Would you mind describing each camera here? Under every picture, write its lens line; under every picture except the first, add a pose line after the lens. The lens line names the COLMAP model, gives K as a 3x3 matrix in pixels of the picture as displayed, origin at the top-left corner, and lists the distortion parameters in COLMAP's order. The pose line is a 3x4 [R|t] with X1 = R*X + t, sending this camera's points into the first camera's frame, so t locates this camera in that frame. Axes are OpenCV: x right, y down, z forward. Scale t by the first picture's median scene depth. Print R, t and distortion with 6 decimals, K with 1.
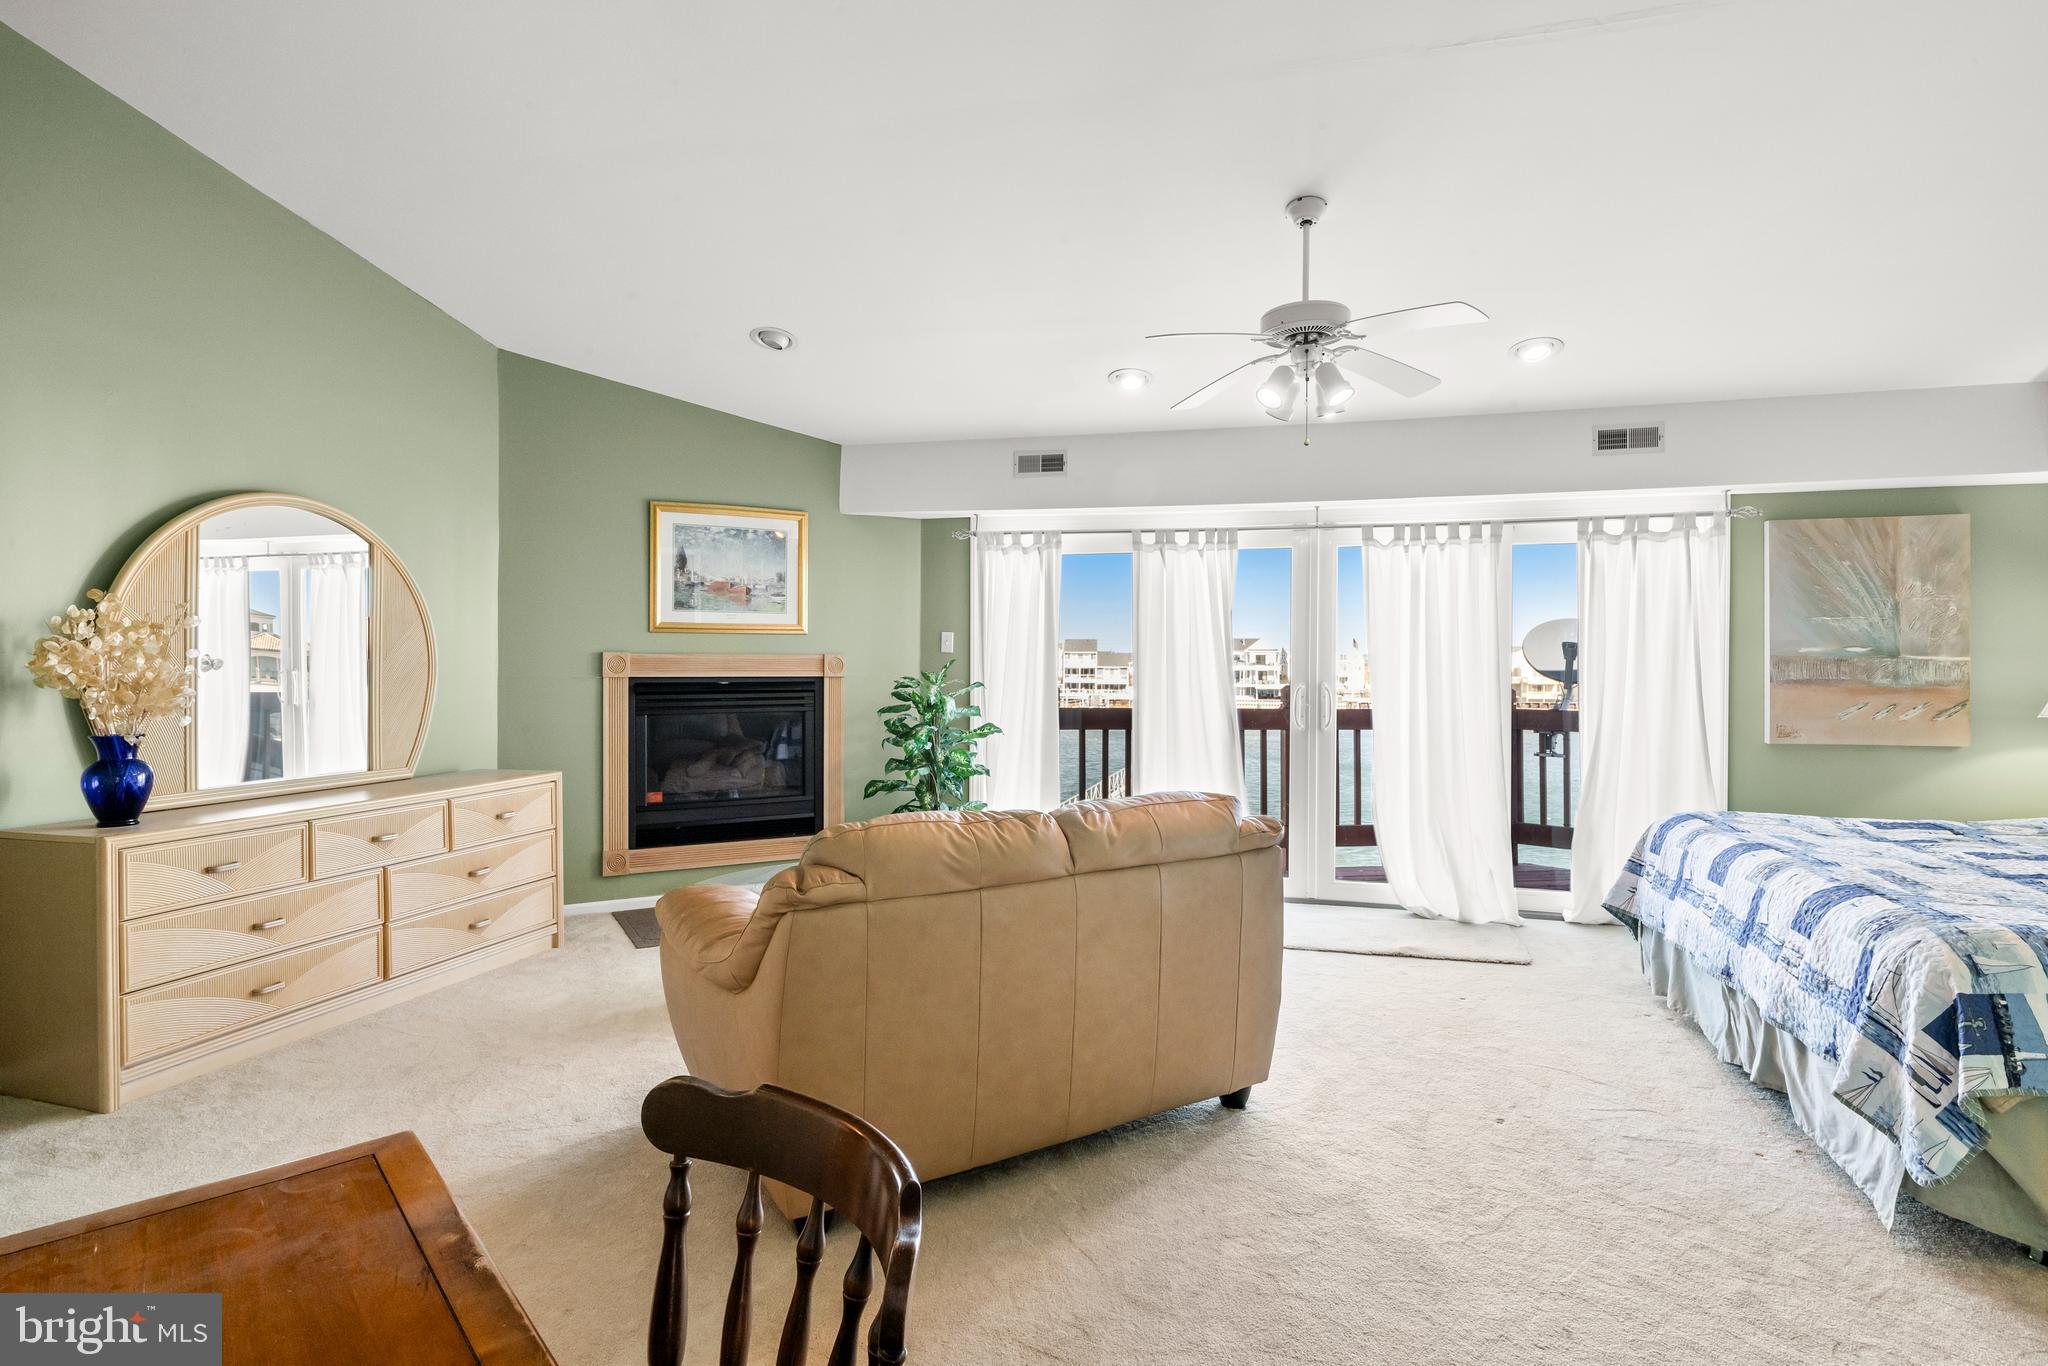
lens RADIAL K [[1035.4, 0, 1024.0], [0, 1035.4, 683.0], [0, 0, 1]] dist [-0.003148, -0.000277]
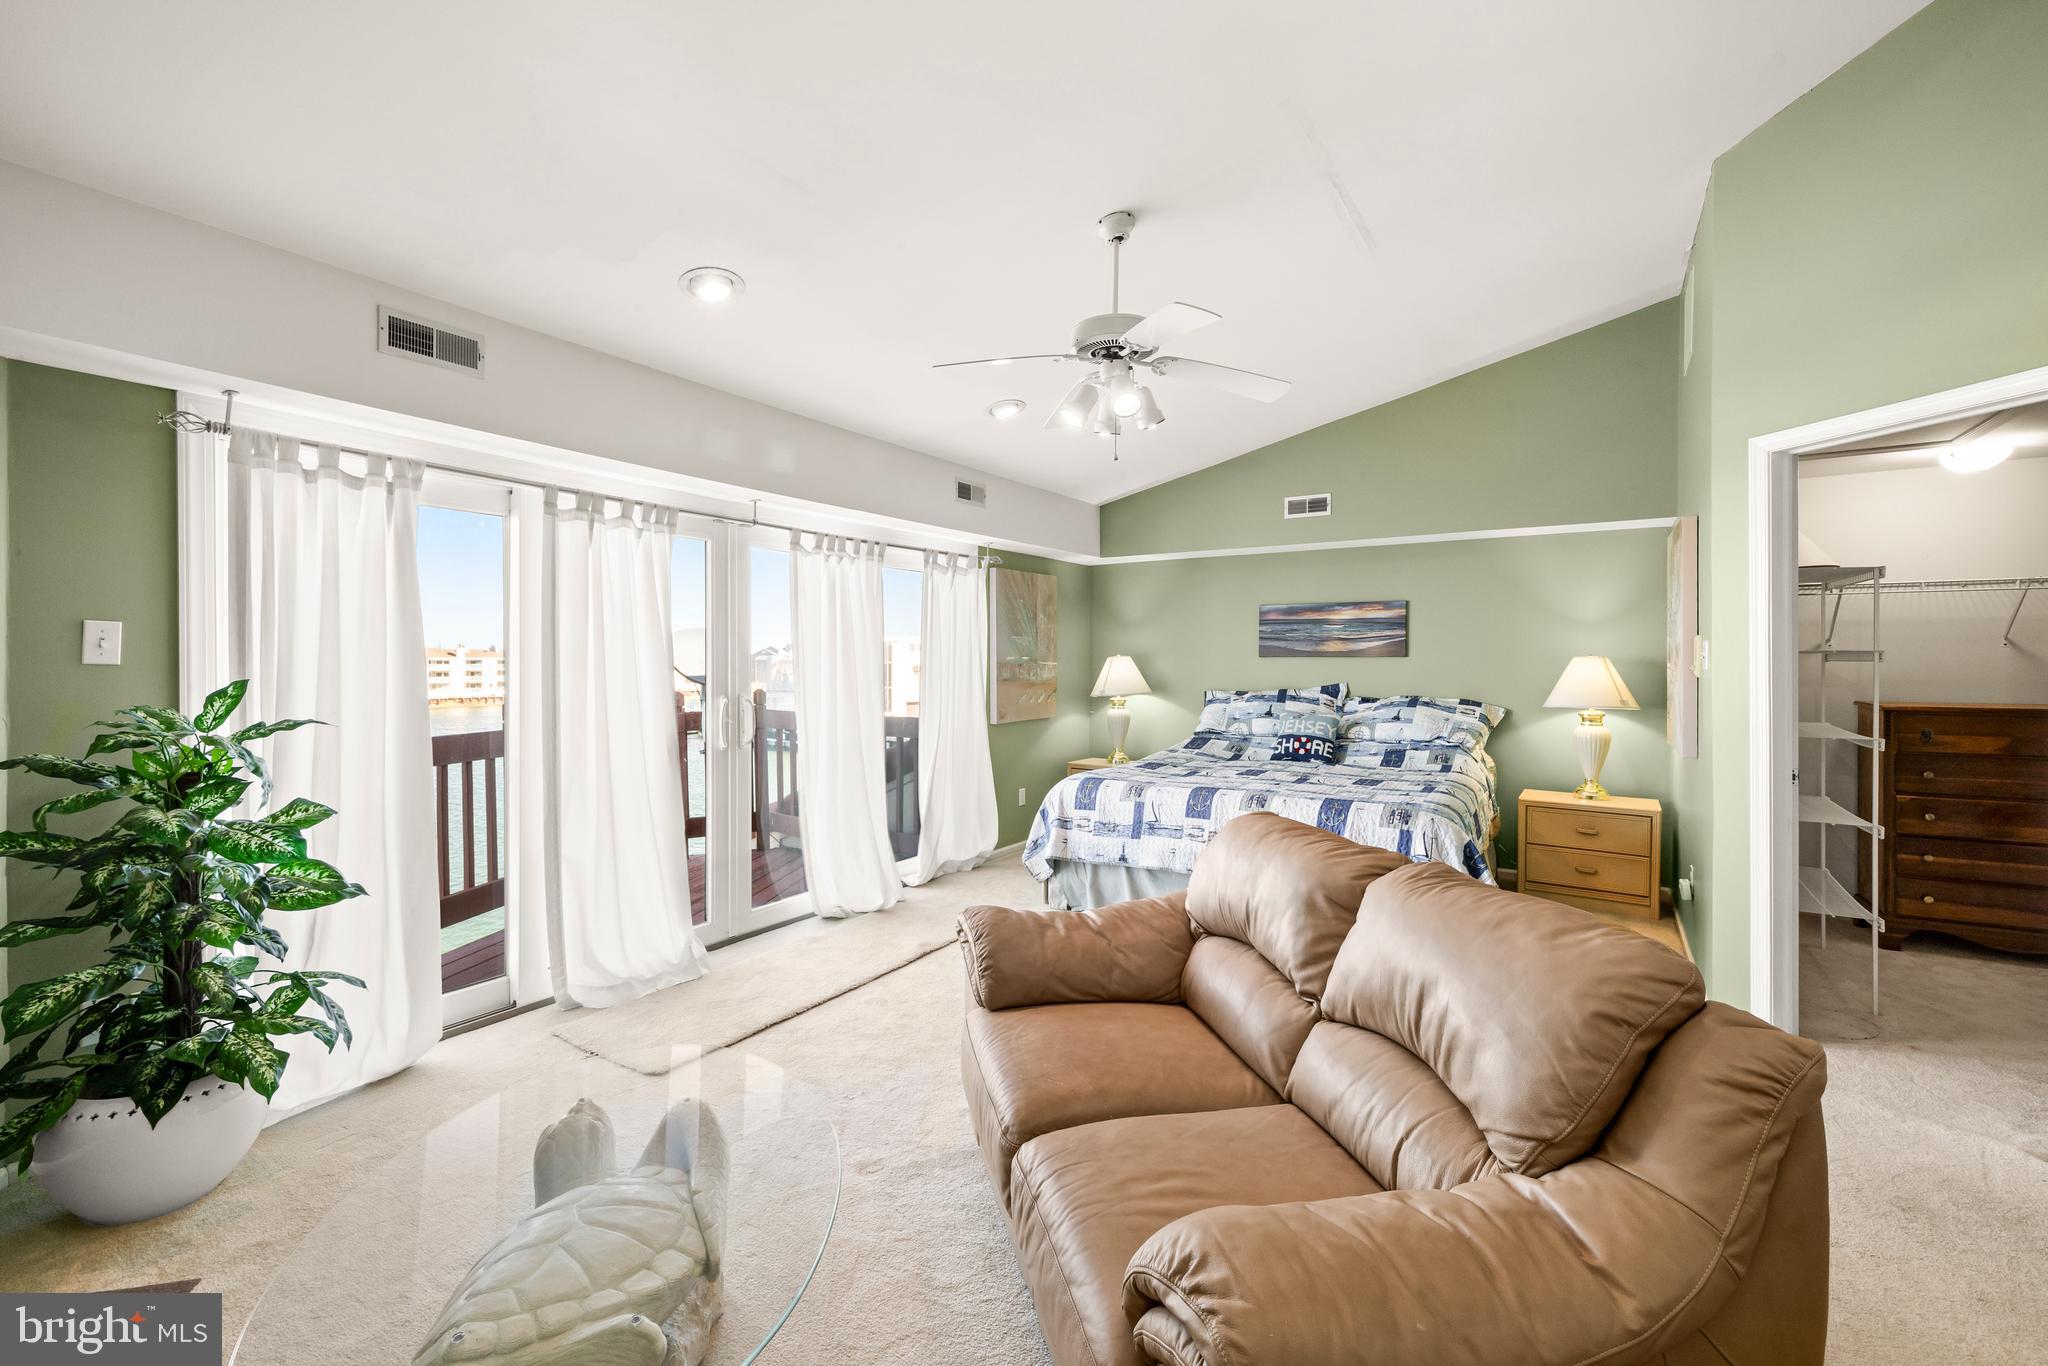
lens RADIAL K [[862.5, 0, 1027.8], [0, 862.5, 657.1], [0, 0, 1]] dist [0.000571, 0.000147]
pose [[0.285907, 0.000597, 0.958257, -0.359331], [0.031763, 0.999444, -0.010100, -0.017817], [-0.957731, 0.033325, 0.285729, 0.543991]]
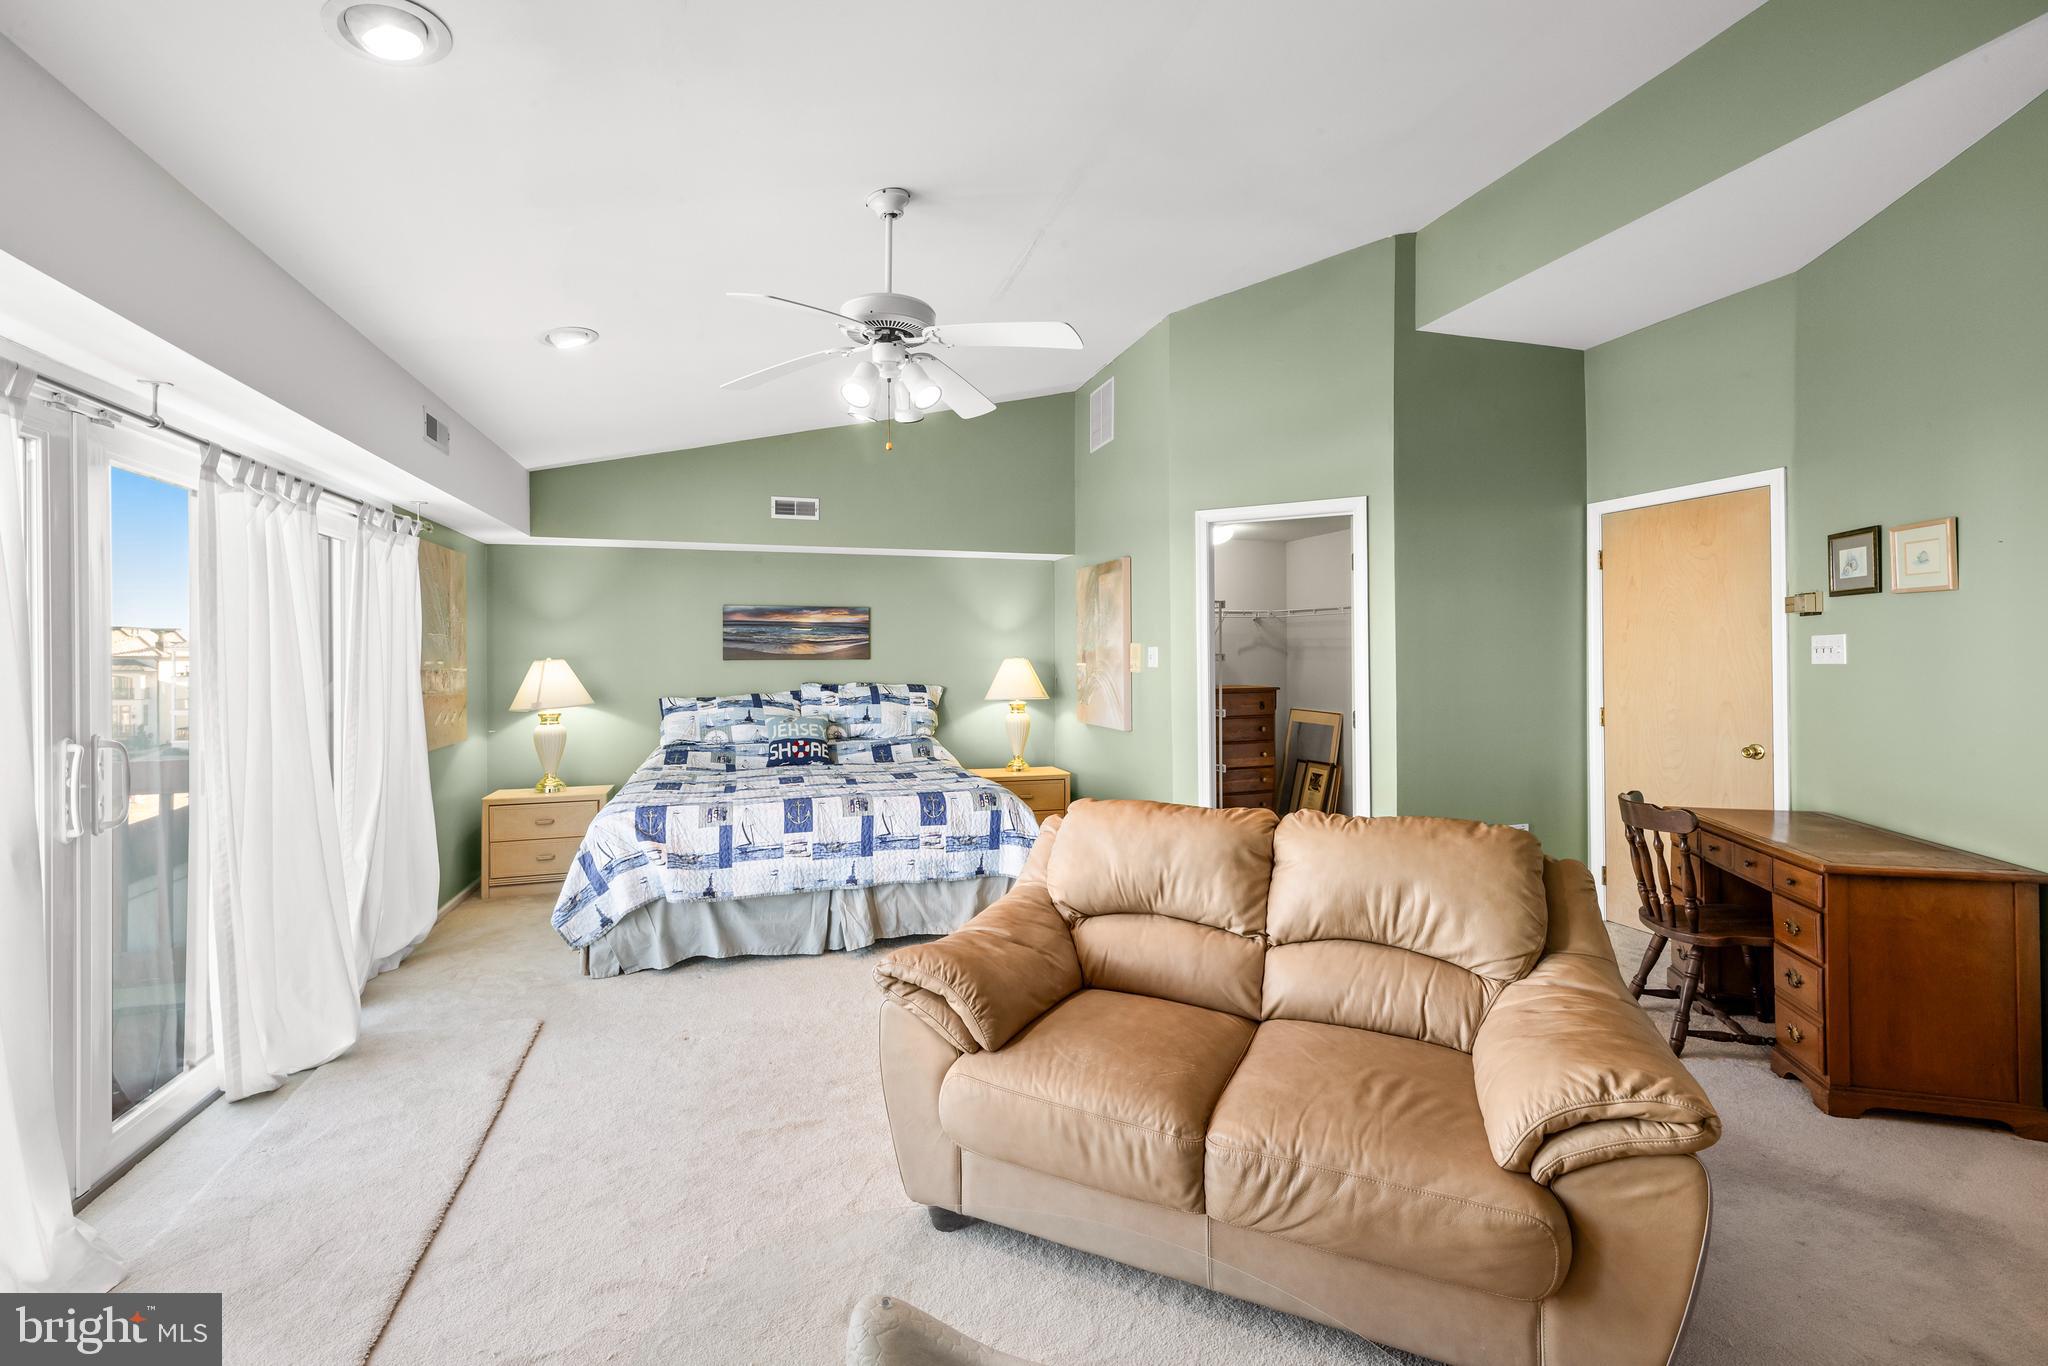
lens RADIAL K [[875.8, 0, 1028.9], [0, 875.8, 654.9], [0, 0, 1]] dist [-0.000919, -0.000041]
pose [[-0.562325, 0.005635, 0.826897, -0.294765], [0.032813, 0.999341, 0.015504, -0.030365], [-0.826265, 0.035852, -0.562139, 0.866455]]
